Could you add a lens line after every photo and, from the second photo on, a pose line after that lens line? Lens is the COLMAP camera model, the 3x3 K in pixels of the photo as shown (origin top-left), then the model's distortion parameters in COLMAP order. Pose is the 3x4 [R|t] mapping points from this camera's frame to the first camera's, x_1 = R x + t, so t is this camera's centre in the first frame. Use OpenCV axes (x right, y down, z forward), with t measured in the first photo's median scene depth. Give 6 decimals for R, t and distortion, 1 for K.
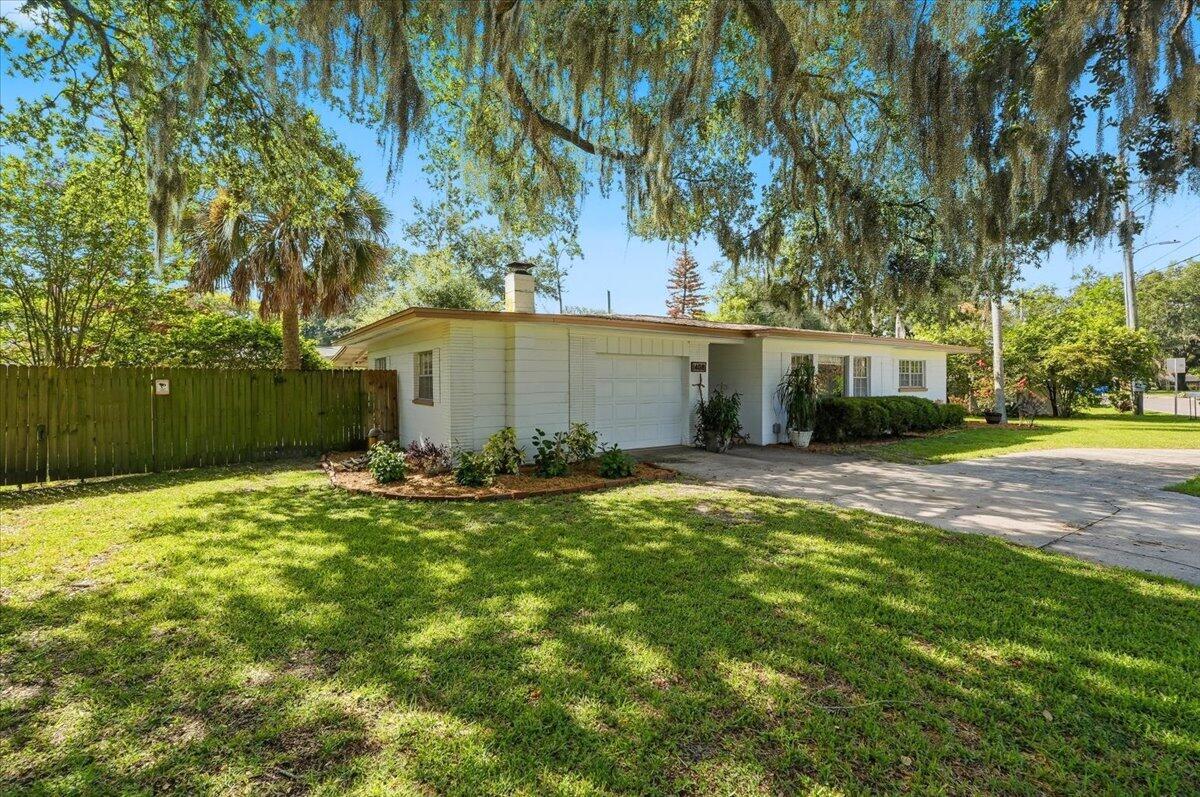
lens RADIAL K [[525.7, 0, 605.6], [0, 525.7, 378.1], [0, 0, 1]] dist [-0.000413, -0.000379]
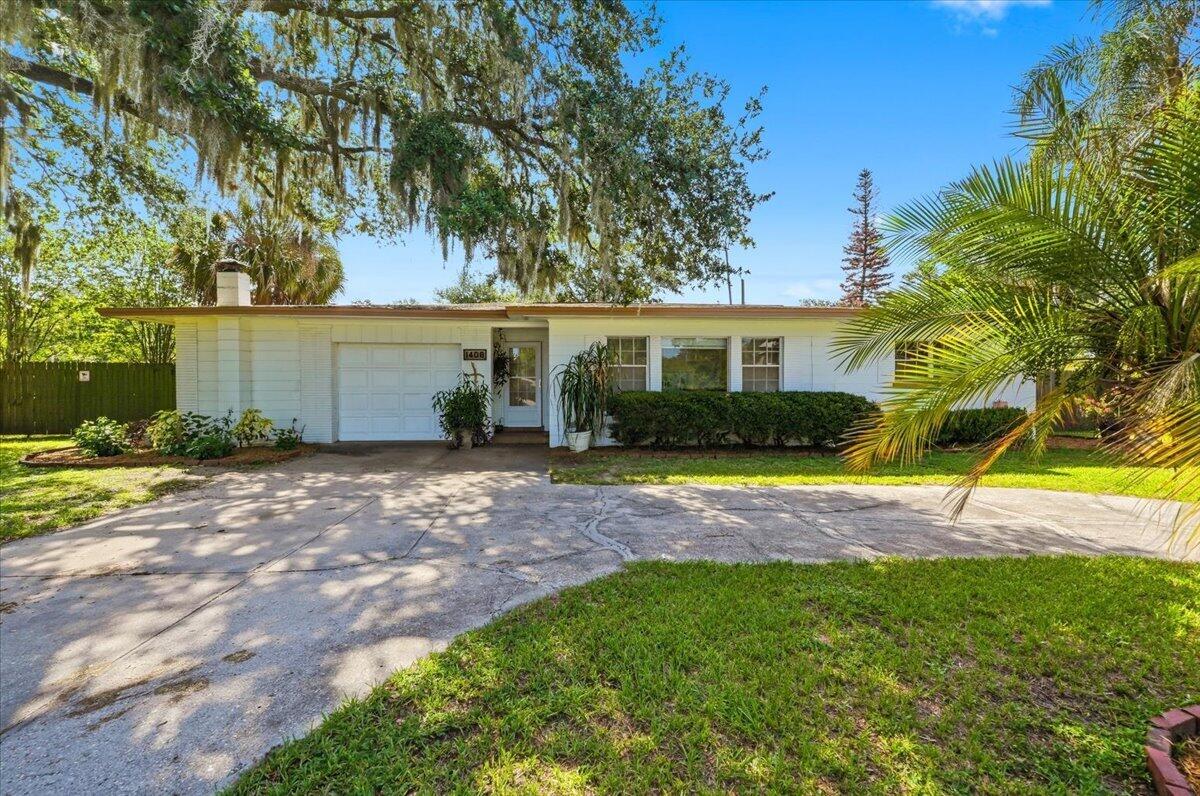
lens RADIAL K [[505.1, 0, 599.6], [0, 505.1, 393.1], [0, 0, 1]] dist [-0.000319, -0.000355]
pose [[0.870710, 0.012373, -0.491641, 0.790330], [0.003132, 0.999524, 0.030701, 0.018870], [0.491786, -0.028271, 0.870257, 0.350902]]
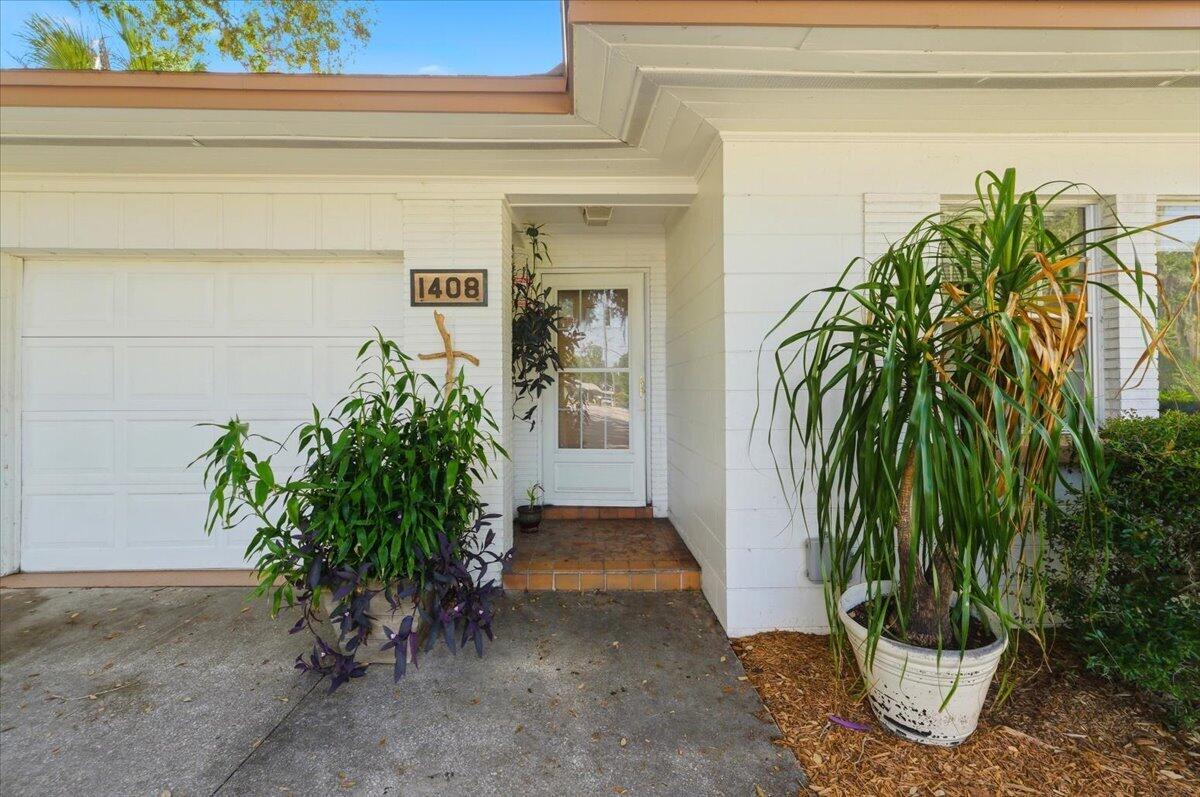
lens RADIAL K [[505.1, 0, 599.6], [0, 505.1, 393.6], [0, 0, 1]] dist [-0.000319, -0.000355]
pose [[0.834705, 0.011777, -0.550572, 0.381354], [-0.002019, 0.999830, 0.018326, 0.027321], [0.550694, -0.014186, 0.834587, 0.830446]]
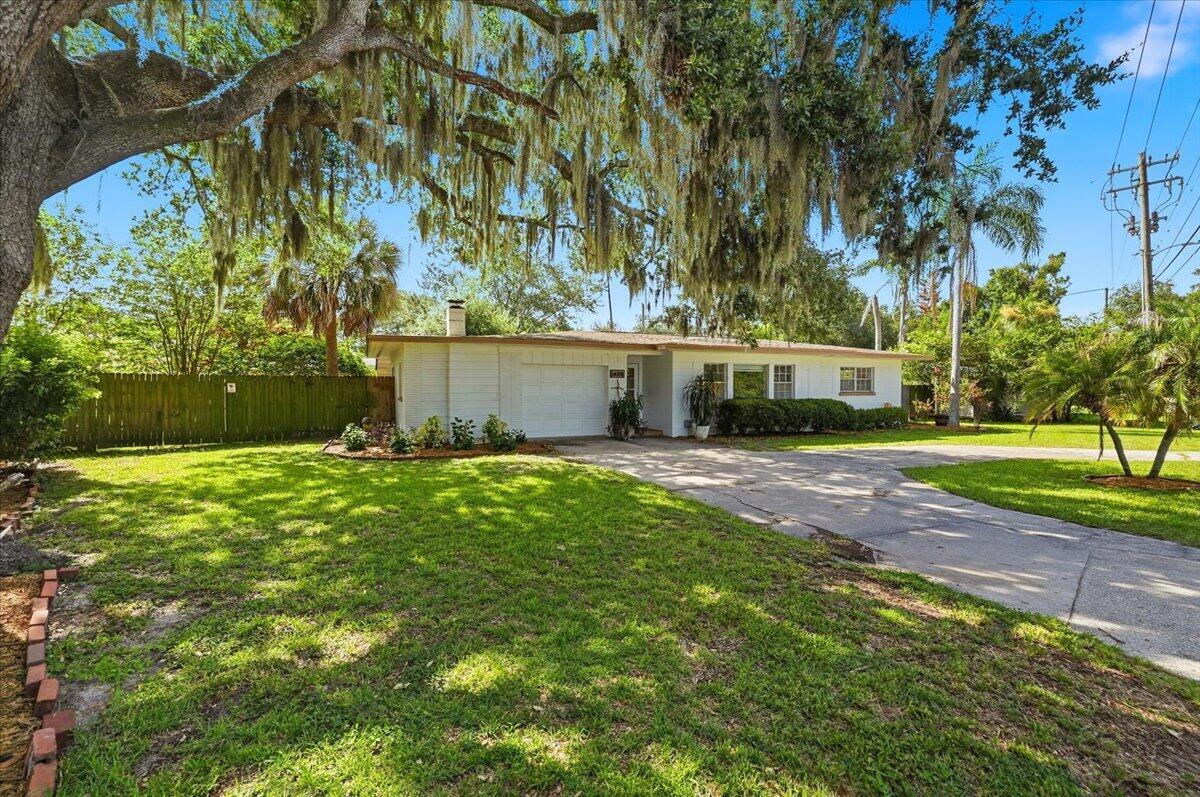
lens RADIAL K [[505.1, 0, 599.6], [0, 505.1, 393.6], [0, 0, 1]] dist [-0.000319, -0.000355]
pose [[0.986944, 0.005350, -0.160978, 0.331321], [-0.001937, 0.999770, 0.021352, 0.000645], [0.161055, -0.020762, 0.986727, -0.206183]]
